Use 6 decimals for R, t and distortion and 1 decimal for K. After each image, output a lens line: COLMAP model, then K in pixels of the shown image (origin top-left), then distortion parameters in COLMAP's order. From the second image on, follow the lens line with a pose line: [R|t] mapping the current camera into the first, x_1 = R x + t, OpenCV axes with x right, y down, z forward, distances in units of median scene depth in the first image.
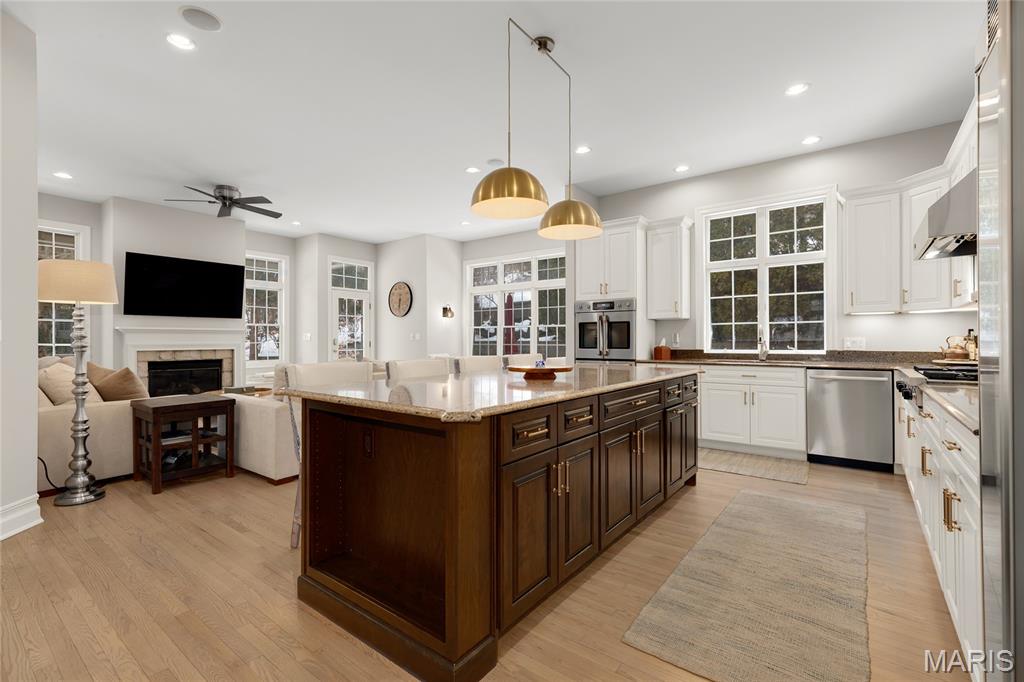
lens RADIAL K [[457.1, 0, 508.5], [0, 457.1, 339.6], [0, 0, 1]] dist [0.000736, -0.000021]
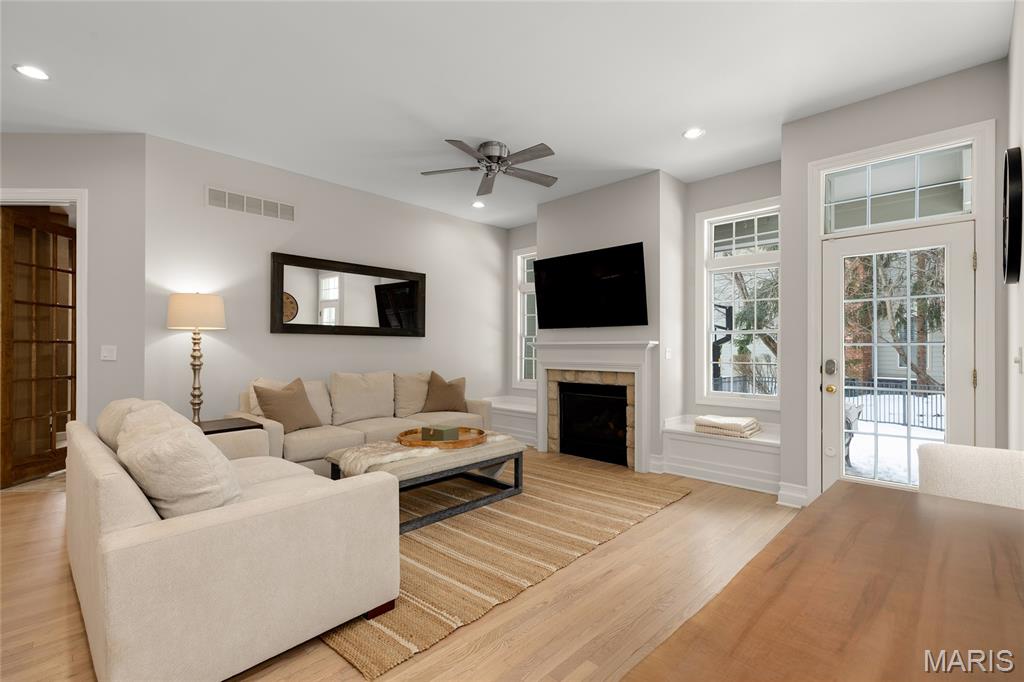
lens RADIAL K [[472.7, 0, 510.4], [0, 472.7, 350.4], [0, 0, 1]] dist [-0.000027, -0.000040]
pose [[-0.105849, 0.002859, -0.994378, 0.133492], [0.000367, 0.999996, 0.002836, -0.017364], [0.994382, -0.000065, -0.105849, 1.256396]]
